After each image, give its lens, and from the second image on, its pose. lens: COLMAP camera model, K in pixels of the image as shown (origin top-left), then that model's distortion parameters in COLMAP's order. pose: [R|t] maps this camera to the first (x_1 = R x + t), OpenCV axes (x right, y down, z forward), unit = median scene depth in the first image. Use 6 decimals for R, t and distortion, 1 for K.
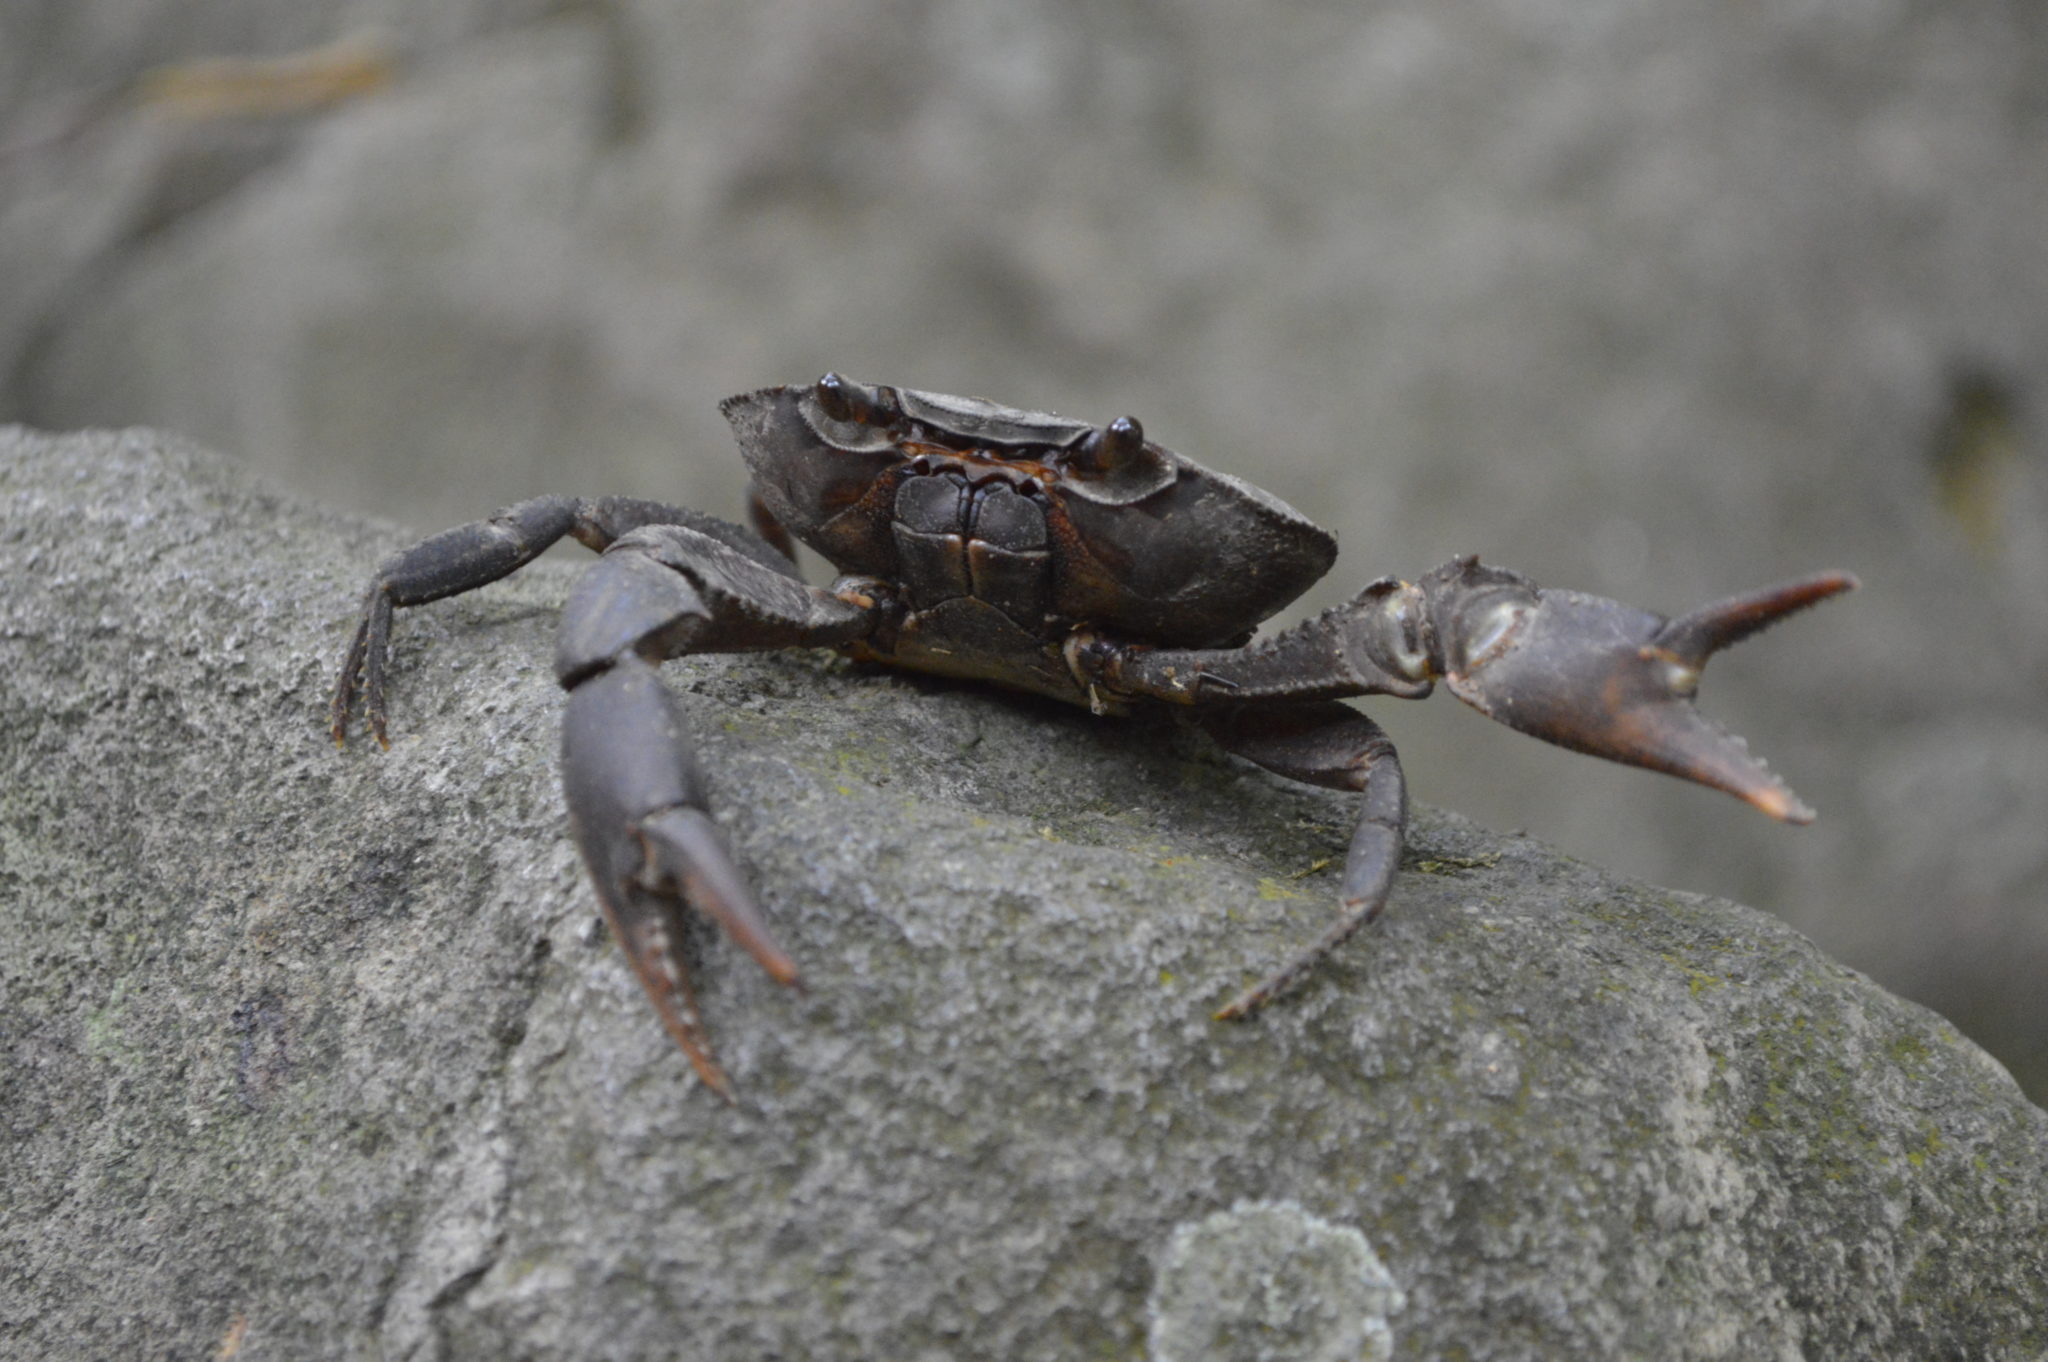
lens RADIAL K [[7358.1, 0, 1024.0], [0, 7358.1, 680.2], [0, 0, 1]] dist [-0.065836, 0.000000]
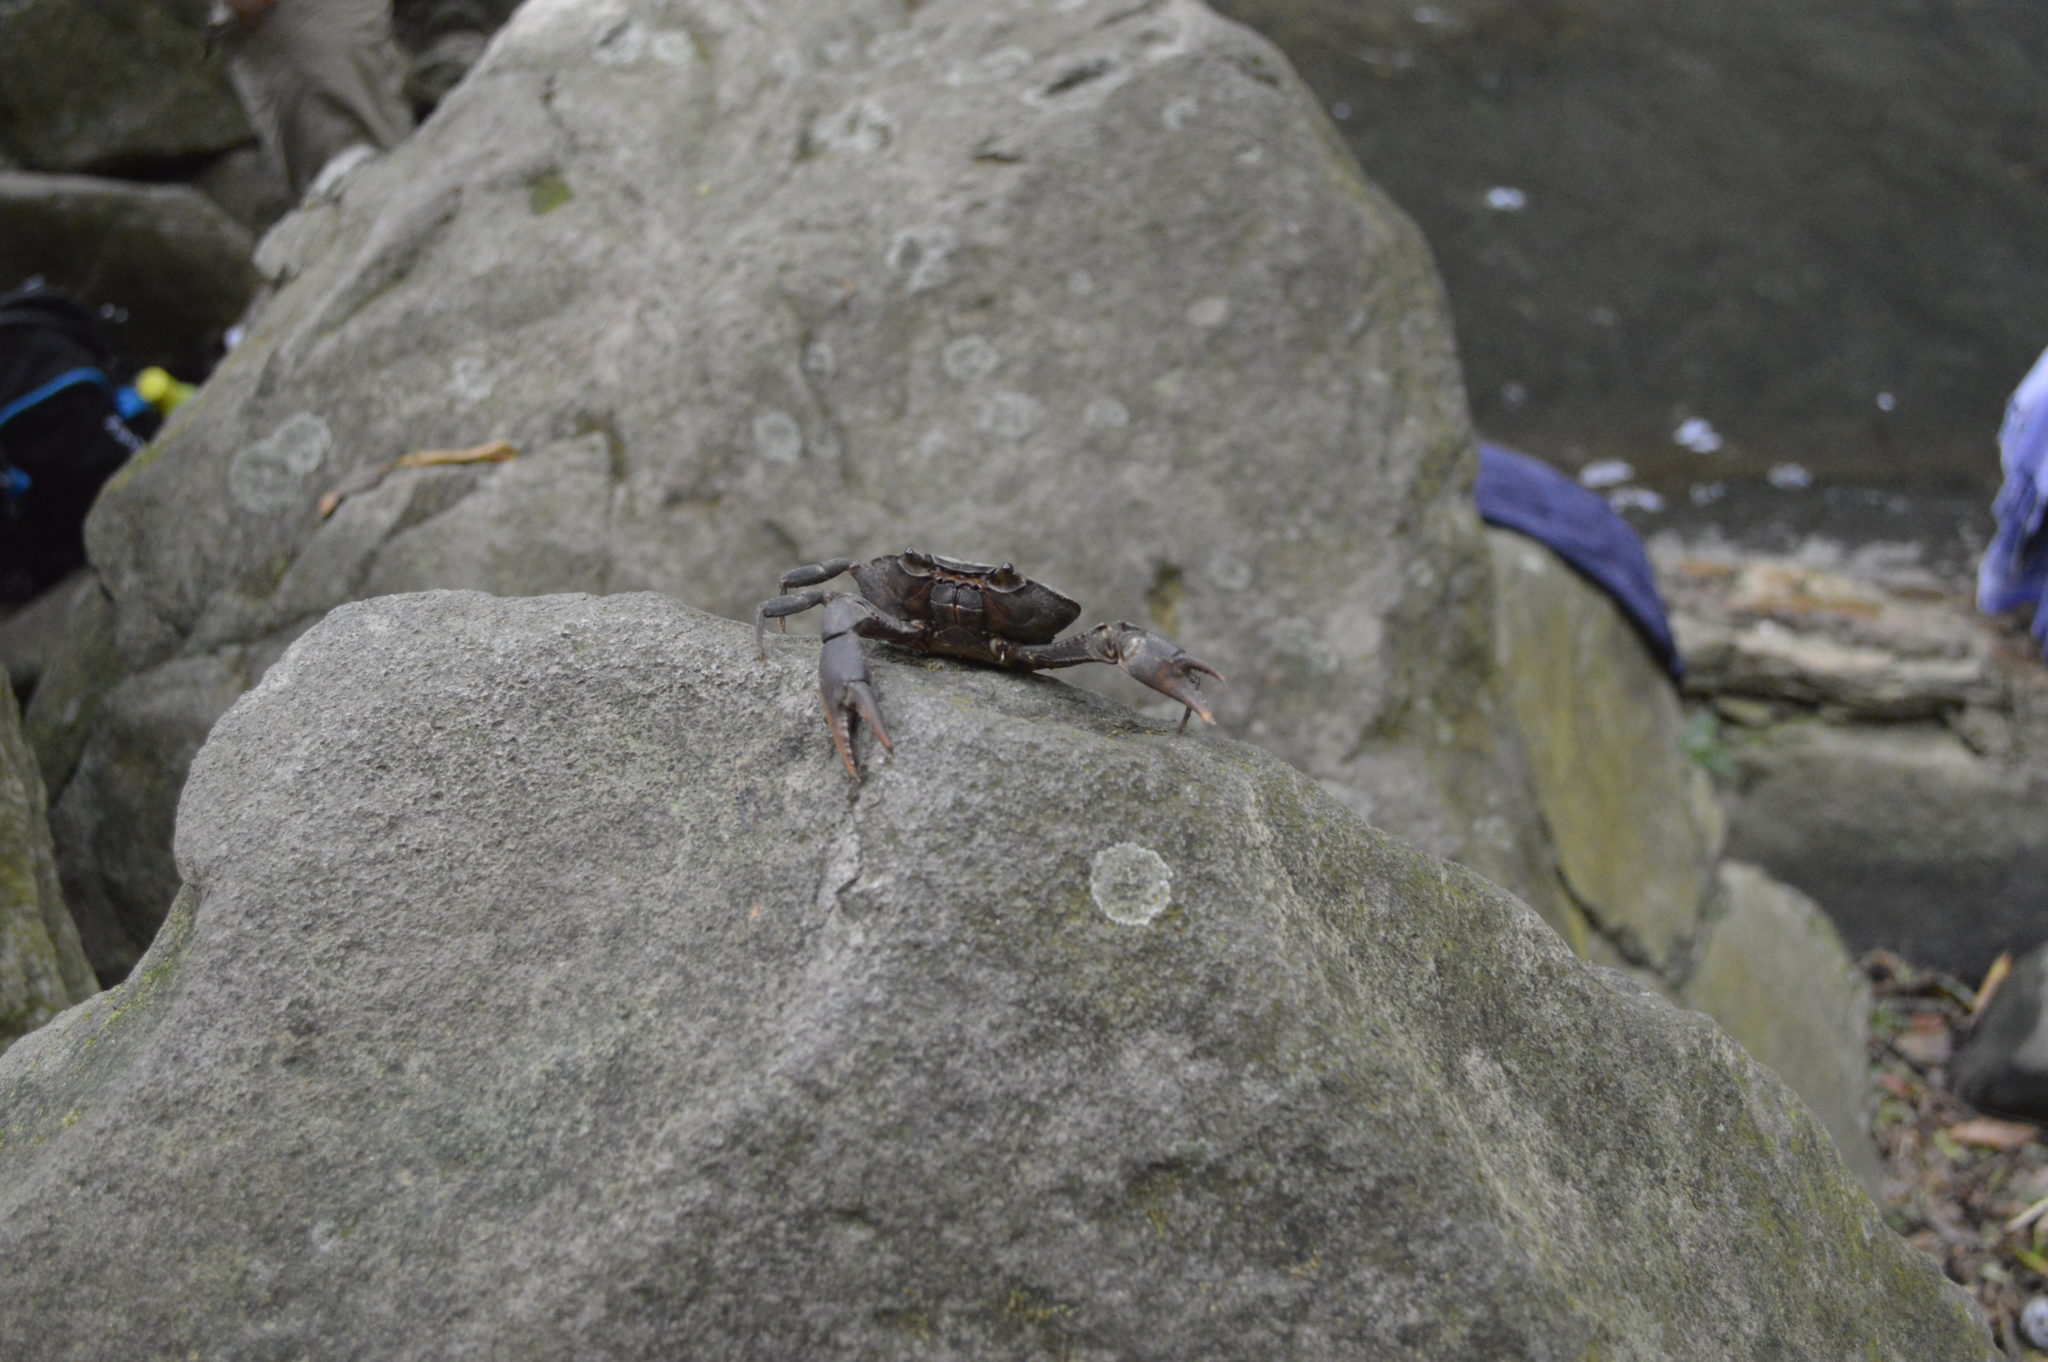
lens RADIAL K [[7358.1, 0, 1024.0], [0, 7358.1, 680.7], [0, 0, 1]] dist [-0.065836, 0.000000]
pose [[0.923730, -0.019562, 0.382545, -1.116499], [0.032220, 0.999124, -0.026712, 0.082153], [-0.381687, 0.037000, 0.923551, -1.688648]]
